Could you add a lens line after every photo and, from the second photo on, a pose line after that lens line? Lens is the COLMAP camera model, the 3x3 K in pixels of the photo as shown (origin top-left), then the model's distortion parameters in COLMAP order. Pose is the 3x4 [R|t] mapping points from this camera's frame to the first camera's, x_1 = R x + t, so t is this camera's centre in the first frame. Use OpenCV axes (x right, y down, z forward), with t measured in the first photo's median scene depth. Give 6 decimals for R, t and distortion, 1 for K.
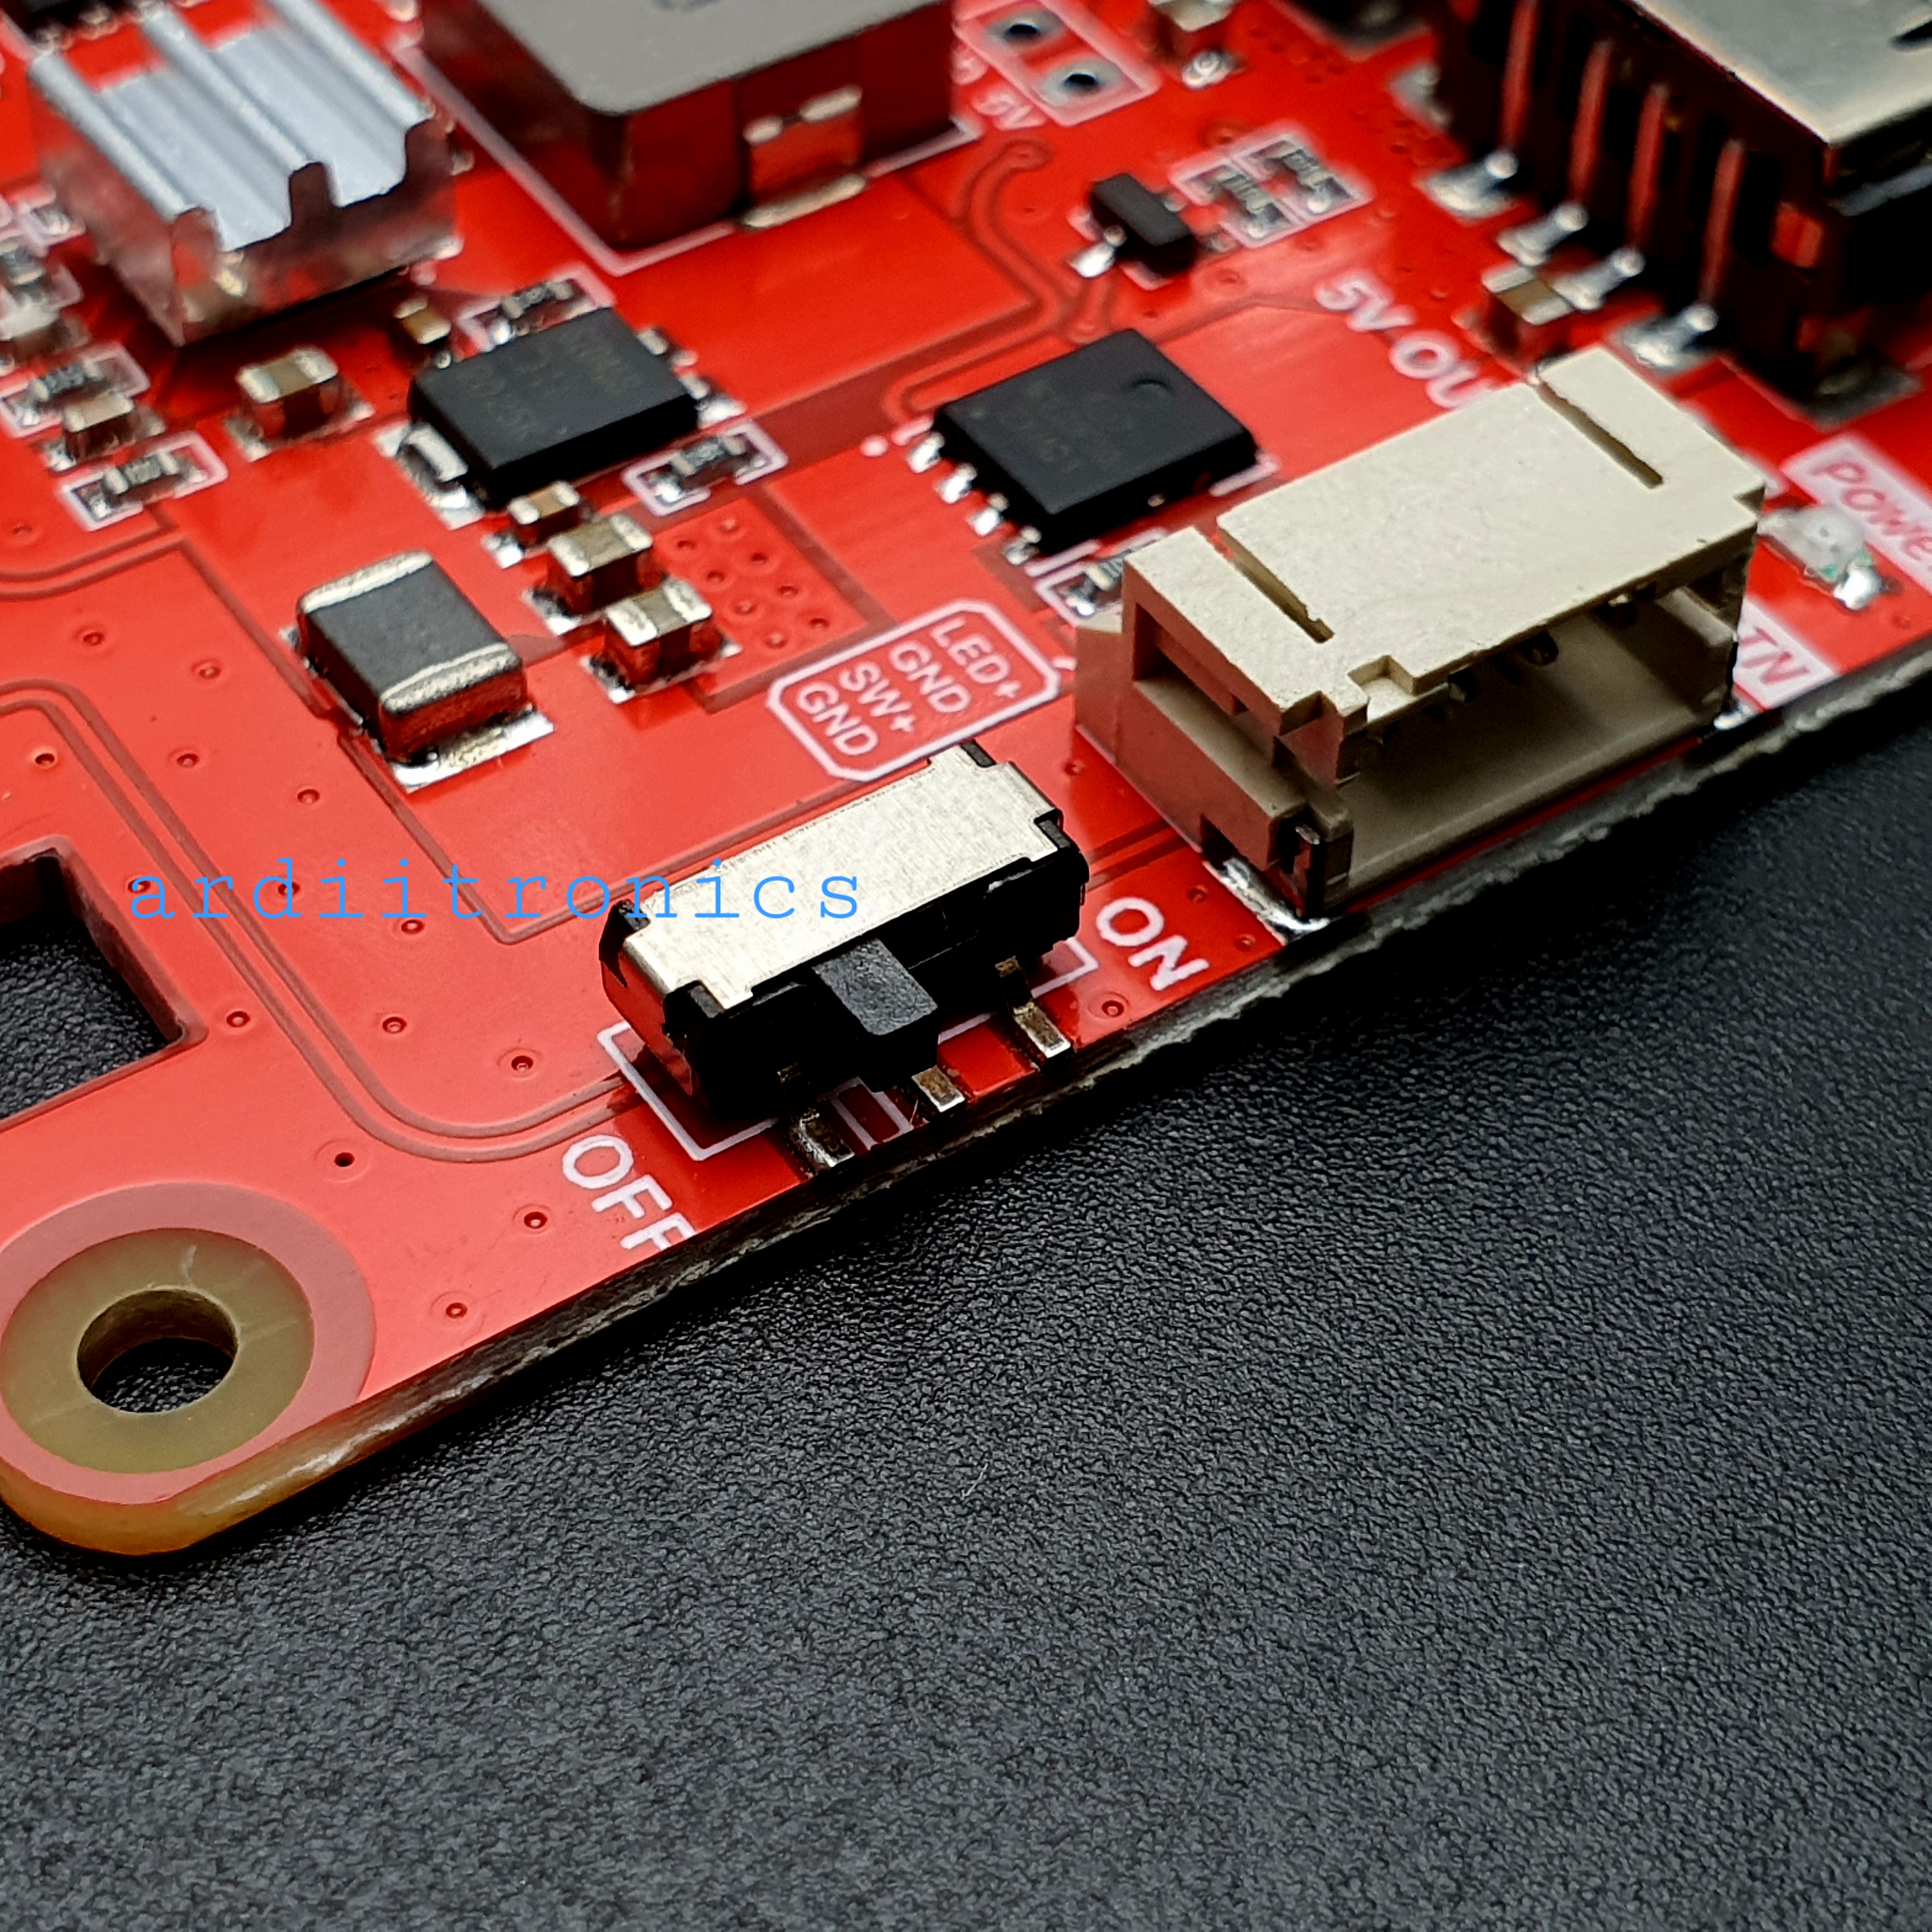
lens RADIAL K [[3873.6, 0, 966.0], [0, 3873.6, 966.0], [0, 0, 1]] dist [0.281140, -1.161141]
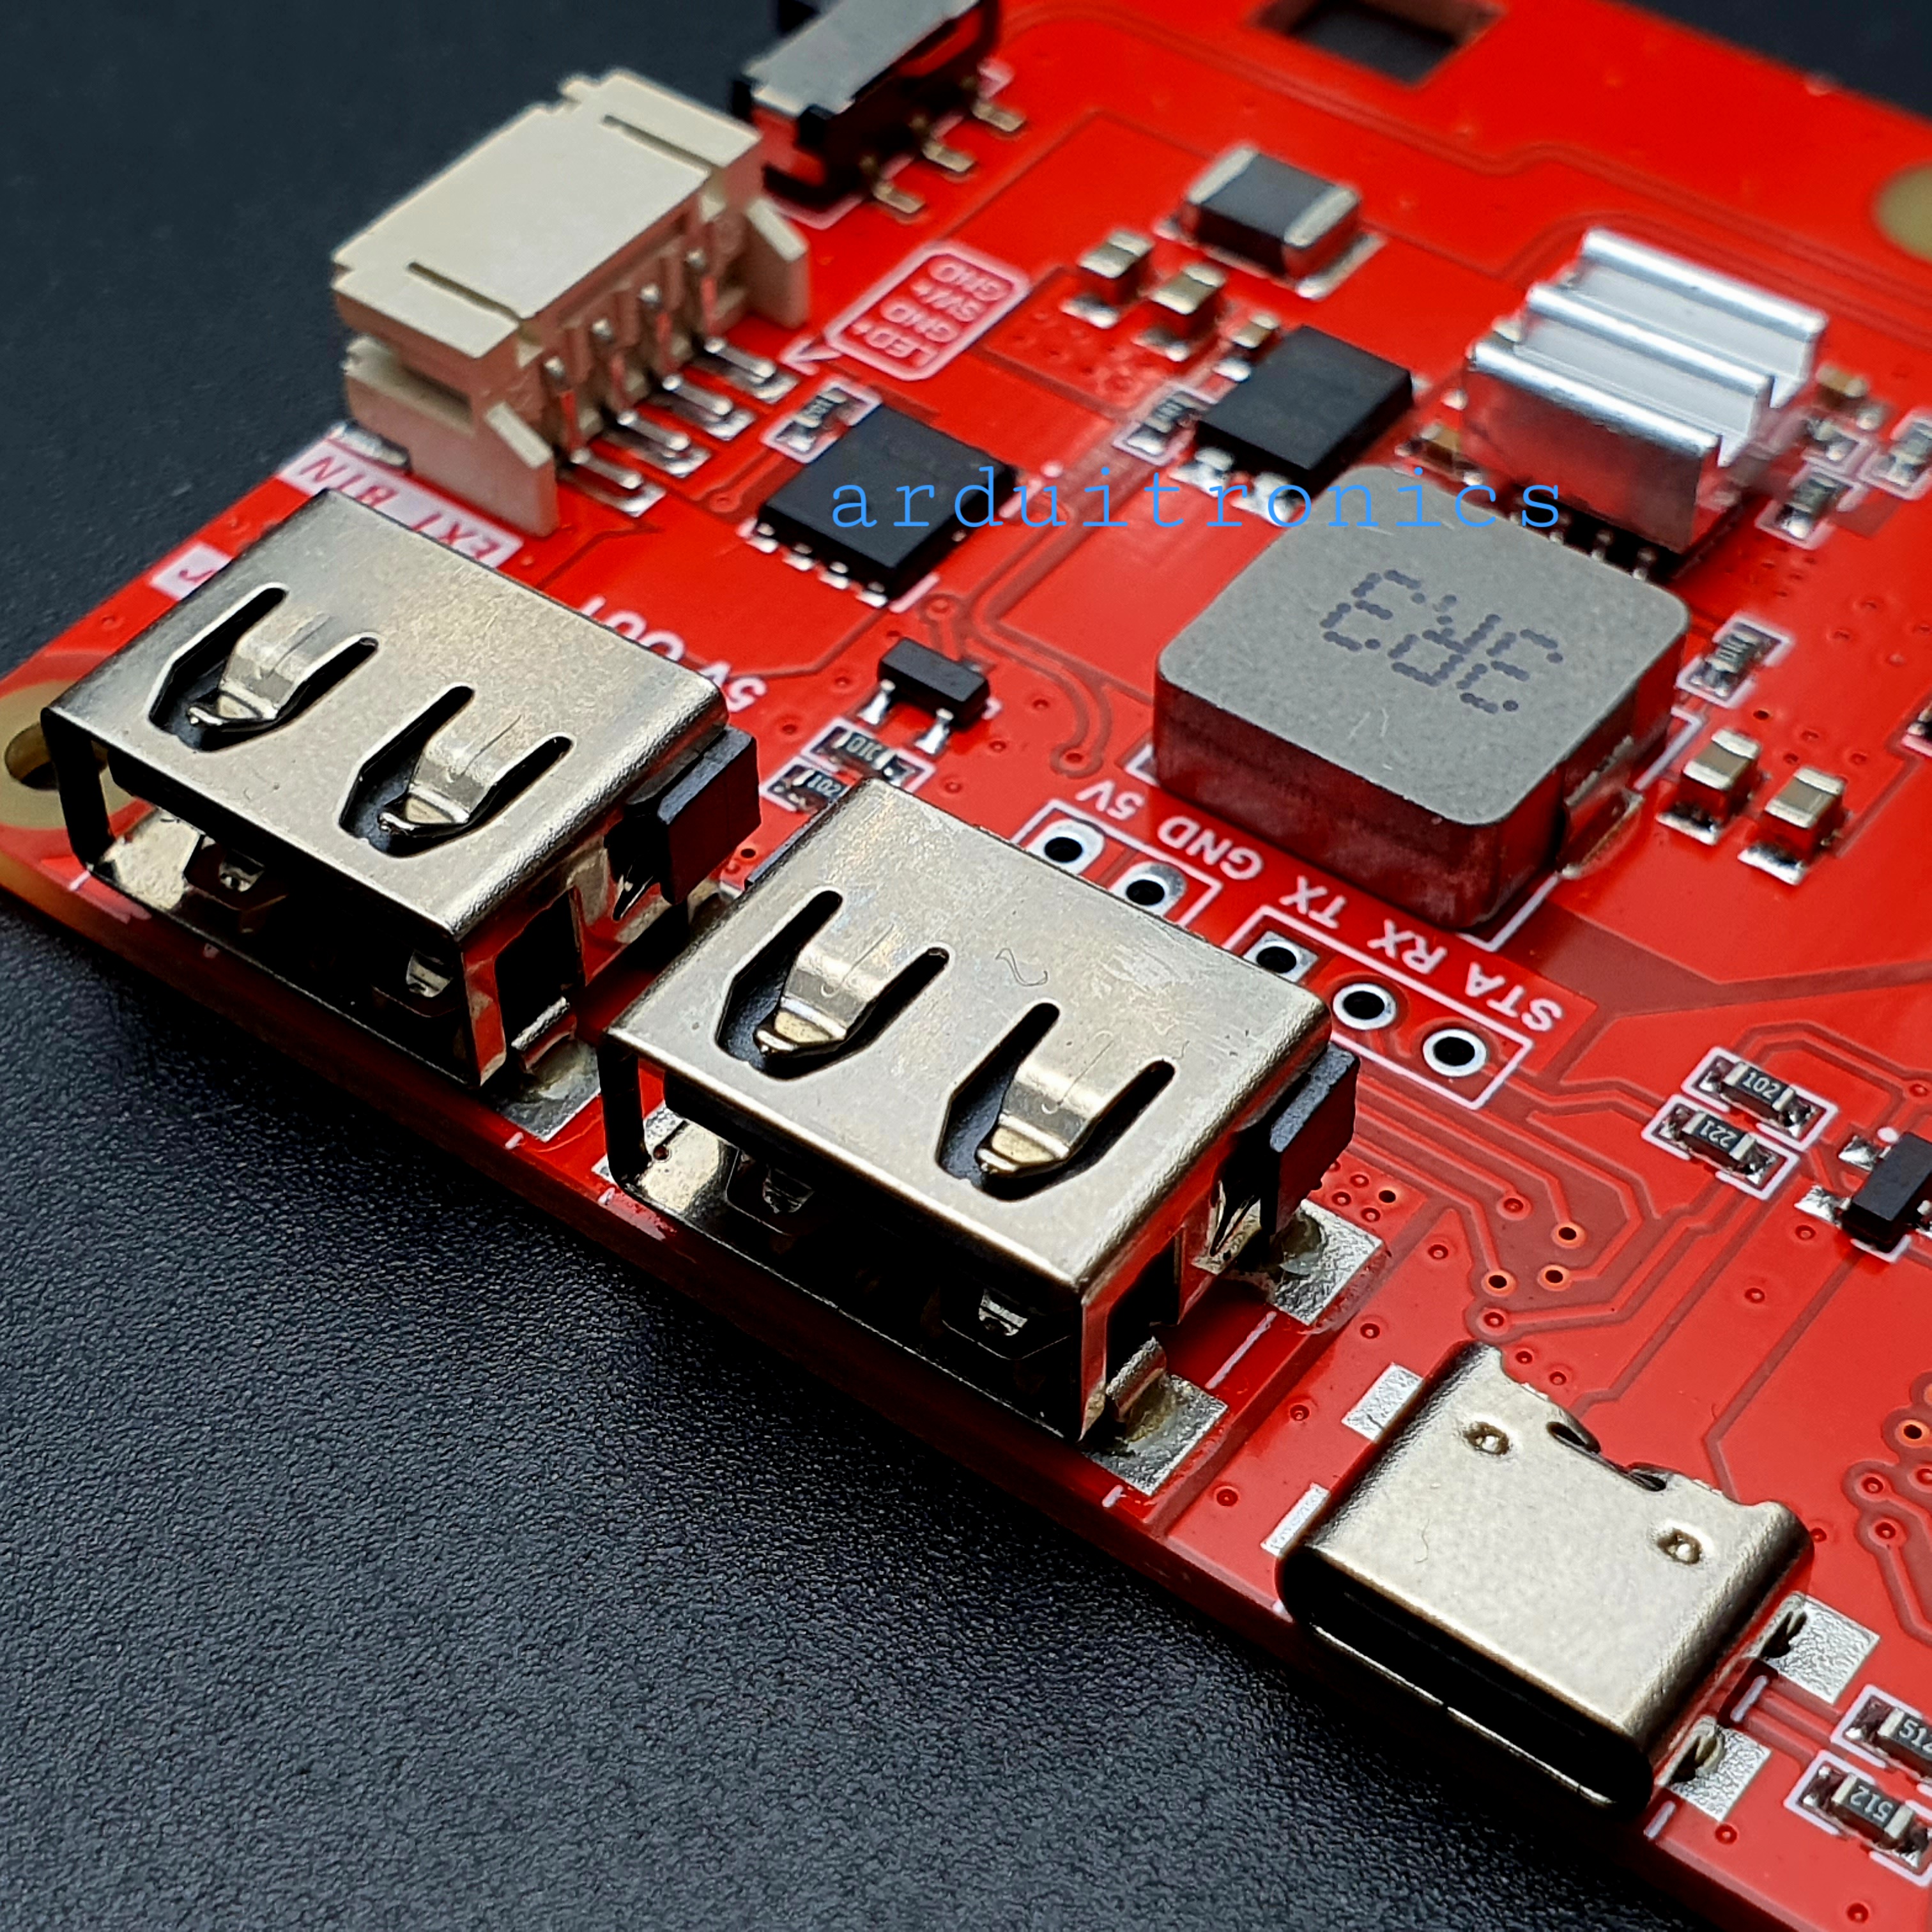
lens RADIAL K [[4000.5, 0, 926.2], [0, 4000.5, 1002.8], [0, 0, 1]] dist [0.346093, -1.774736]
pose [[-0.943994, 0.249255, -0.216213, 0.359893], [-0.234593, -0.046187, 0.970996, -1.482141], [0.232039, 0.967336, 0.102074, 1.095211]]
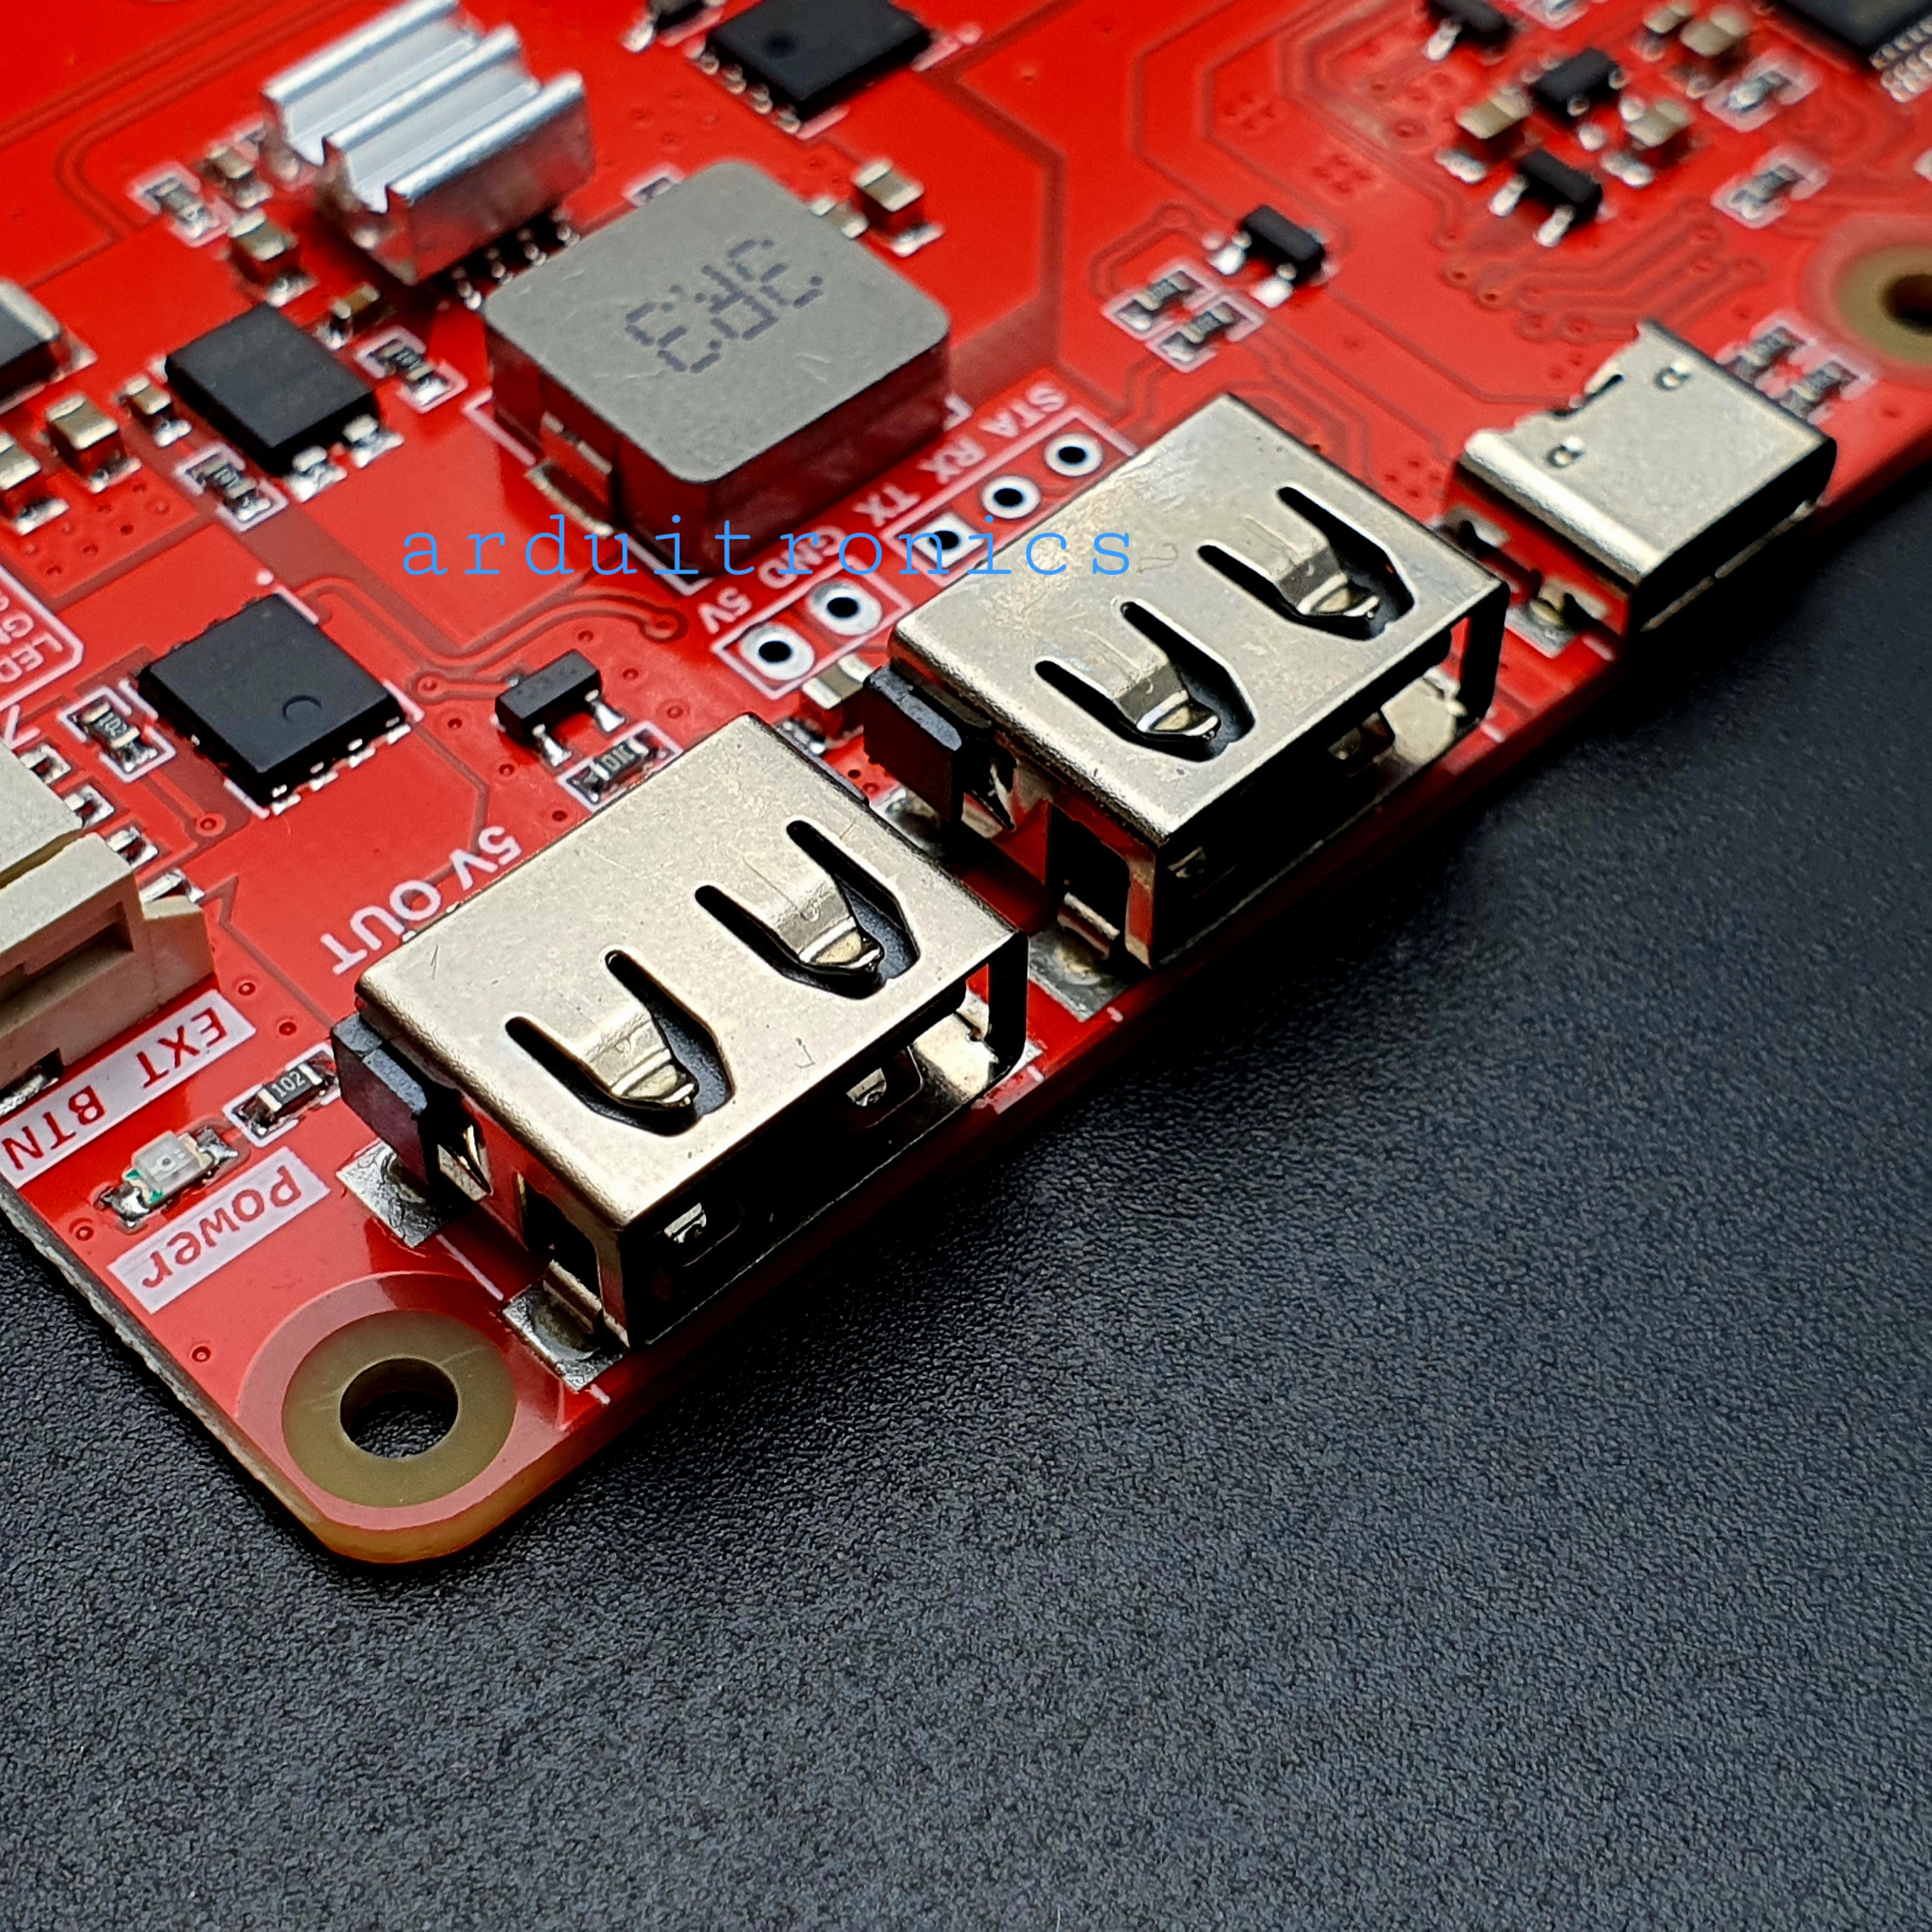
lens RADIAL K [[3873.6, 0, 966.0], [0, 3873.6, 966.0], [0, 0, 1]] dist [0.281140, -1.161141]
pose [[0.157594, 0.775548, -0.611301, 0.960274], [-0.728164, 0.509411, 0.458560, -0.882772], [0.667039, 0.372862, 0.645007, 0.397485]]
